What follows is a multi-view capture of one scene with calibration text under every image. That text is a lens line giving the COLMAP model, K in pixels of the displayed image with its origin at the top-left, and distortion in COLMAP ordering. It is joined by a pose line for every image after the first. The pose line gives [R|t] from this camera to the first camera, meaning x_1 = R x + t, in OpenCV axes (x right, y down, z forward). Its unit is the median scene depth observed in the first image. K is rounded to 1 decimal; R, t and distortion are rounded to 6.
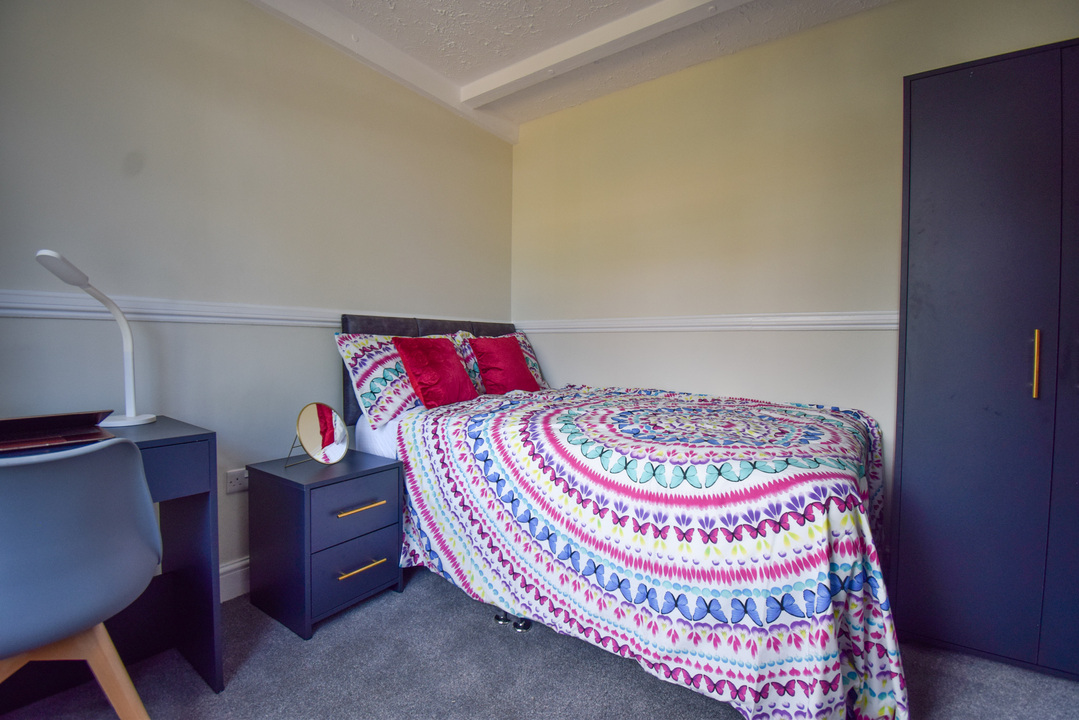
lens RADIAL K [[484.1, 0, 539.5], [0, 484.1, 360.0], [0, 0, 1]] dist [-0.004582, -0.000820]
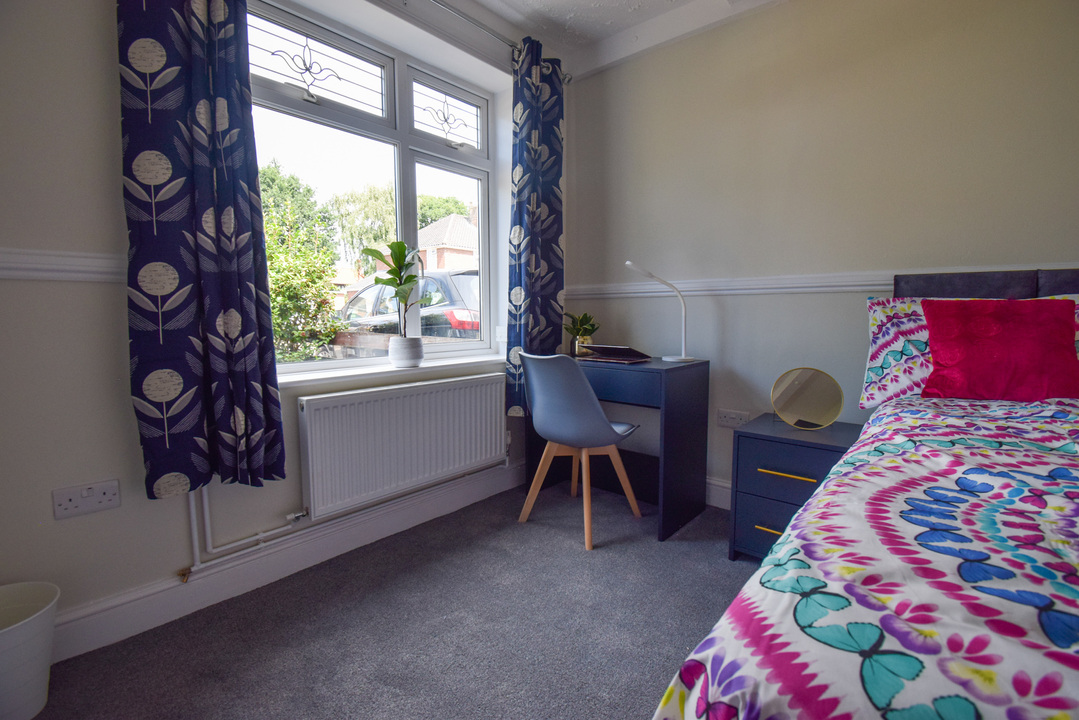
lens RADIAL K [[484.1, 0, 539.5], [0, 484.1, 360.0], [0, 0, 1]] dist [-0.004582, -0.000820]
pose [[-0.085187, 0.093140, -0.992002, 0.533254], [-0.030266, 0.994920, 0.096013, -0.008206], [0.995905, 0.038203, -0.081935, 0.468292]]
